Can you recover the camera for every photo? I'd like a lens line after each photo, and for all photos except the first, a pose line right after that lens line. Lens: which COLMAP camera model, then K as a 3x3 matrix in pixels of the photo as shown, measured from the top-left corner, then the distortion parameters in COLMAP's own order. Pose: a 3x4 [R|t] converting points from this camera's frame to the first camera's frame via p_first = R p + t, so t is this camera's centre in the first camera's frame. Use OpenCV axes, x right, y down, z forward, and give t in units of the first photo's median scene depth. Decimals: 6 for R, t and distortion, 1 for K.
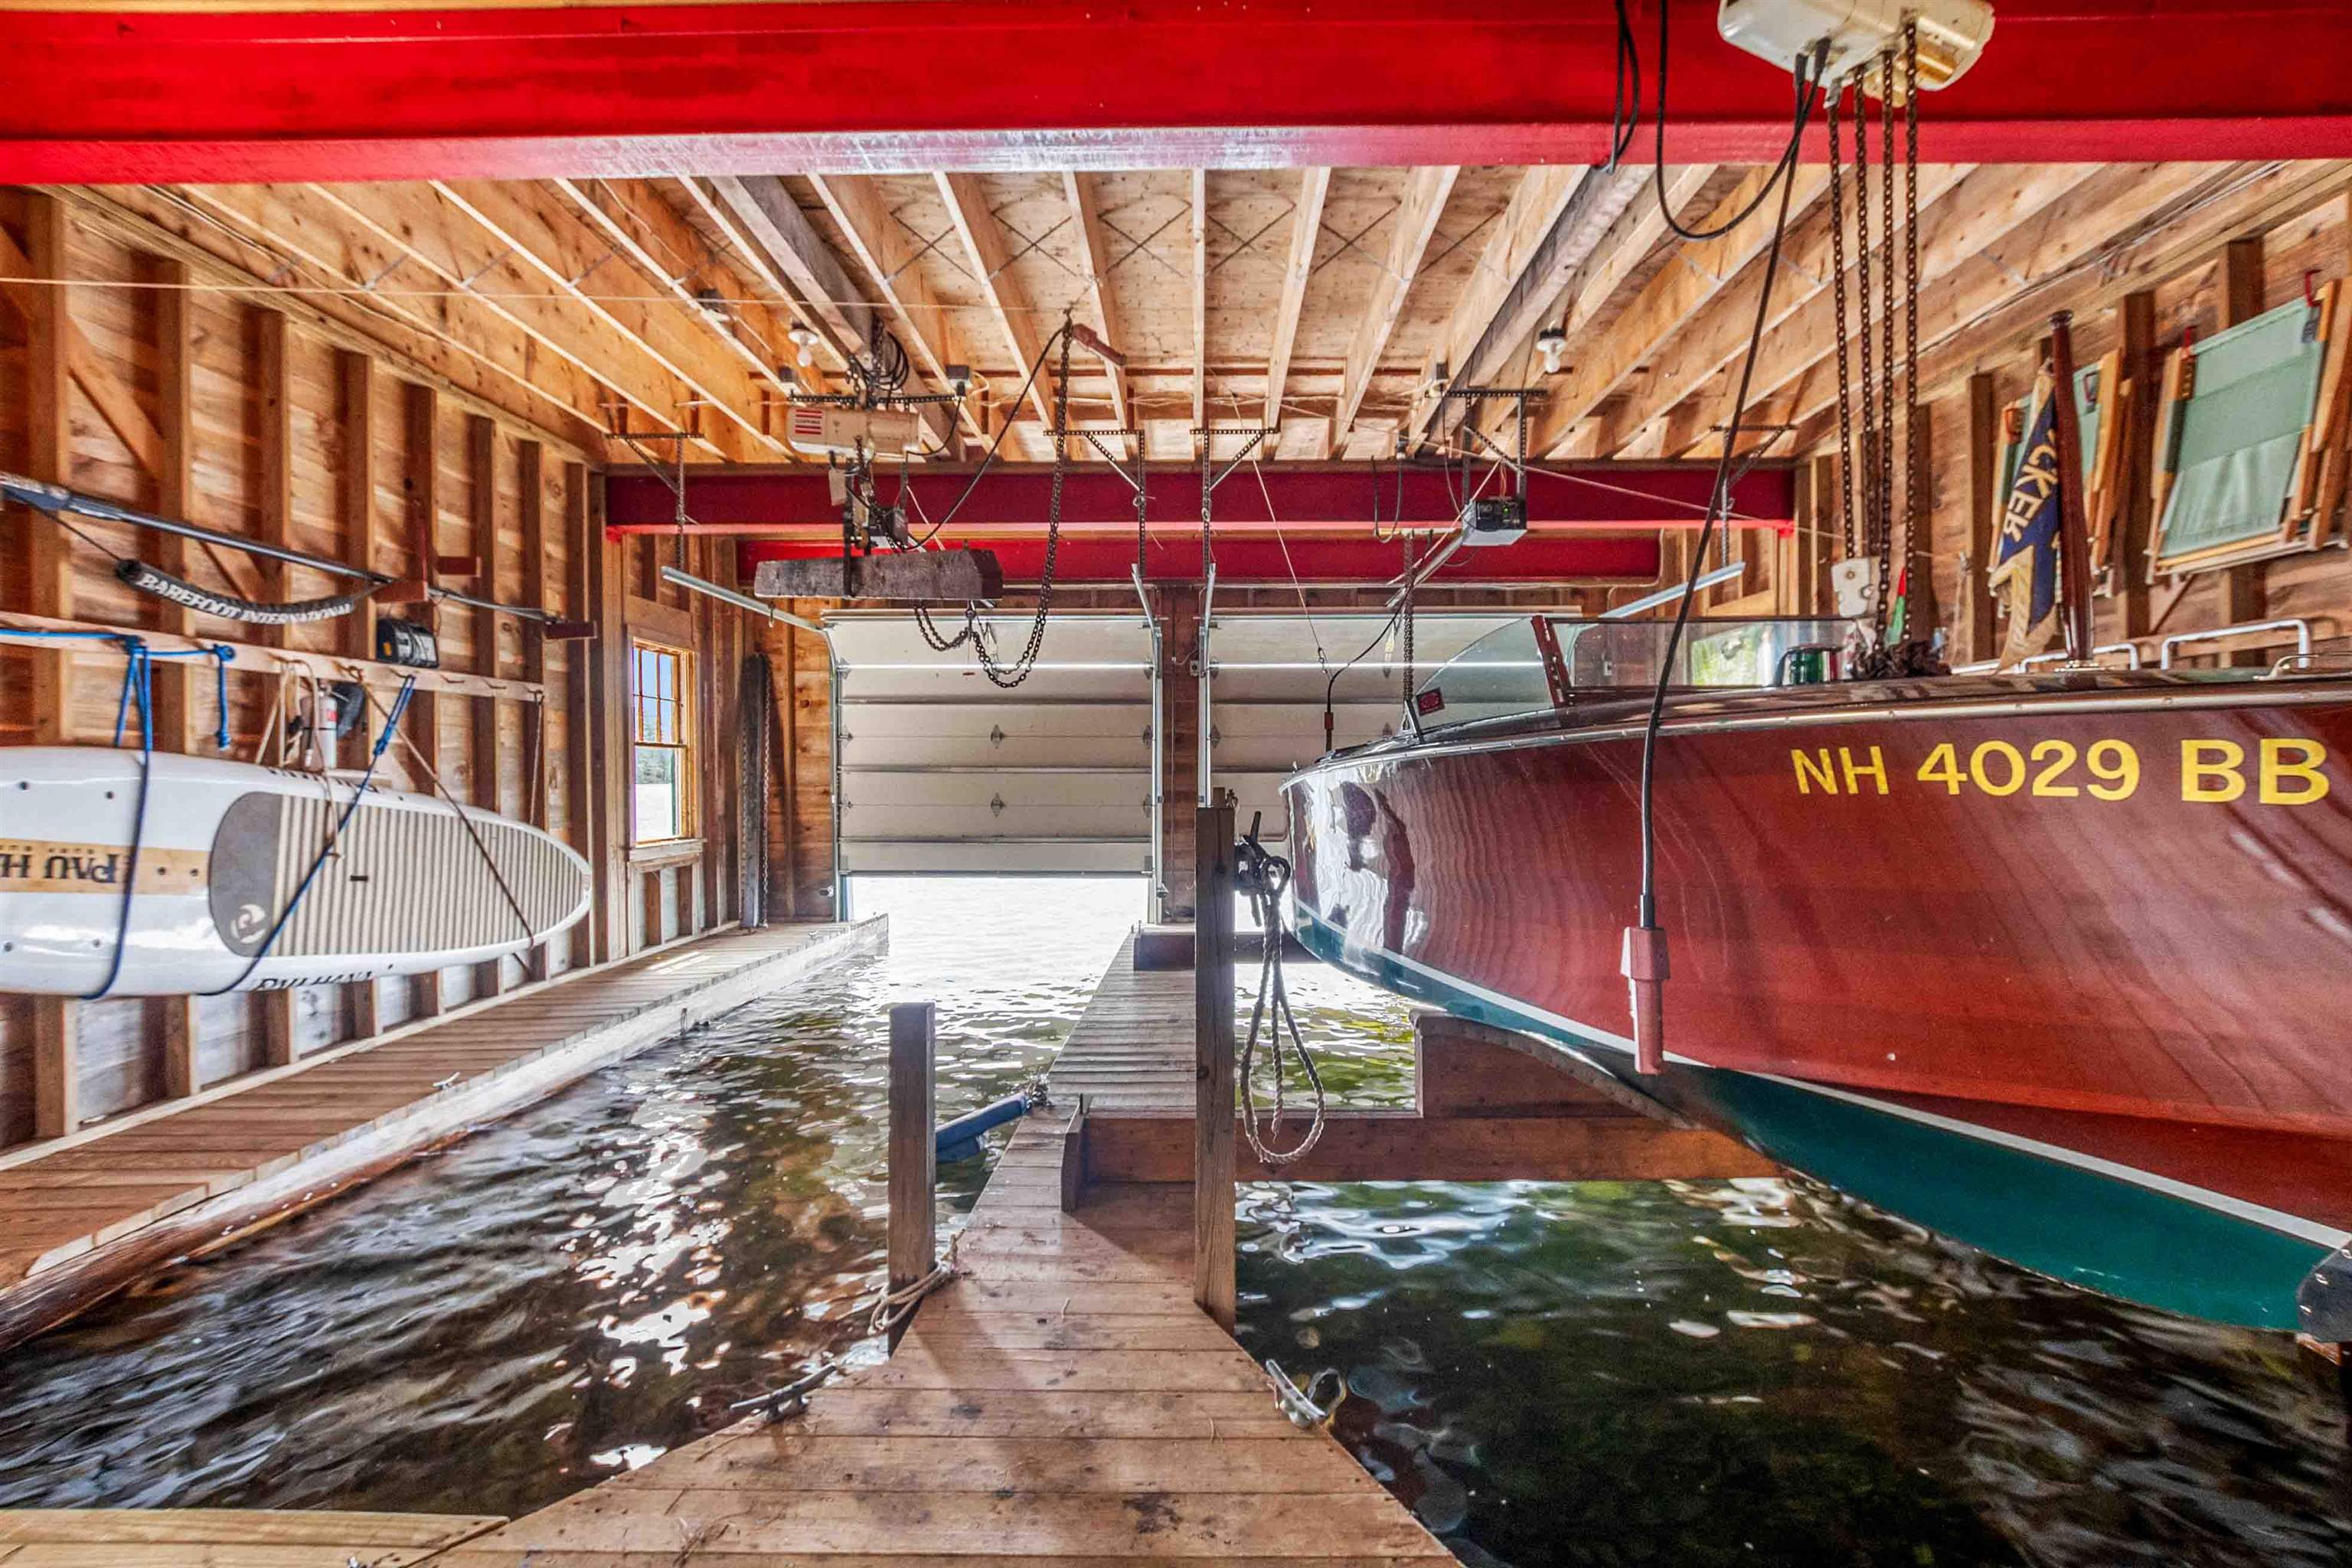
lens RADIAL K [[1058.2, 0, 1170.5], [0, 1058.2, 786.4], [0, 0, 1]] dist [-0.013038, 0.002799]
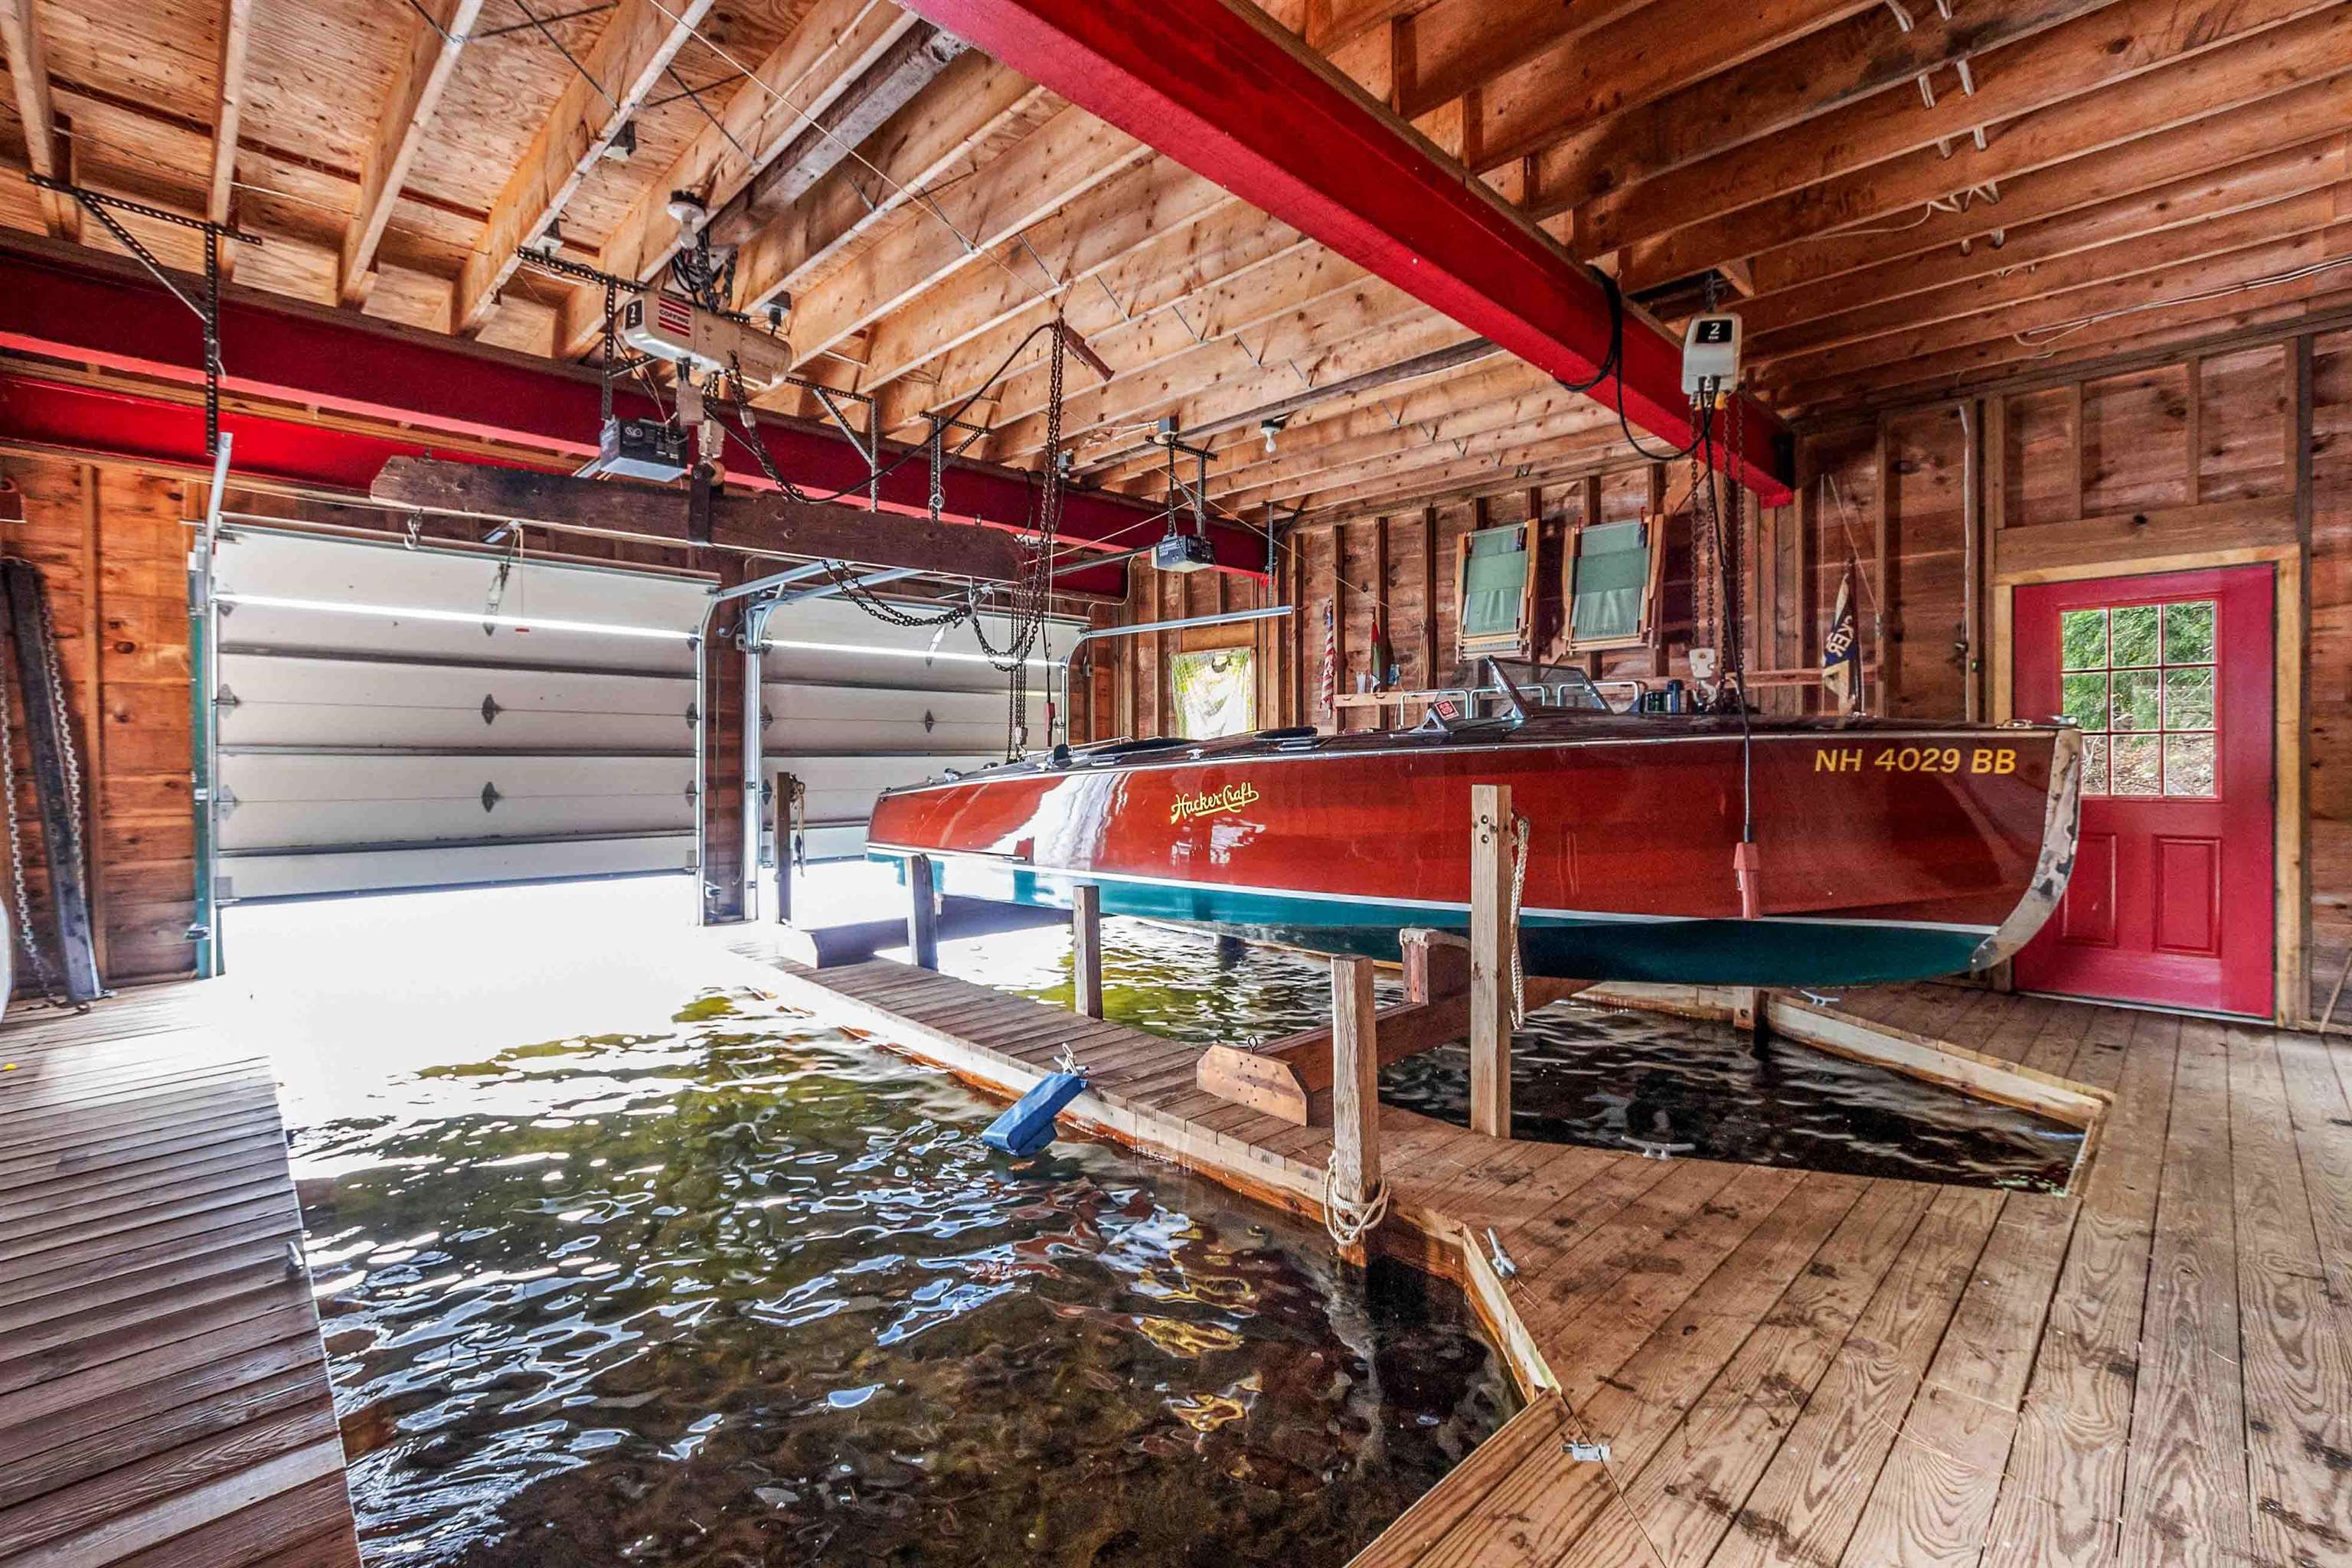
lens RADIAL K [[1058.2, 0, 1164.3], [0, 1058.2, 775.9], [0, 0, 1]] dist [-0.013038, 0.002799]
pose [[0.693666, -0.009664, 0.720232, -0.661975], [0.005463, 0.999952, 0.008155, -0.002917], [-0.720276, -0.001722, 0.693685, 0.179695]]
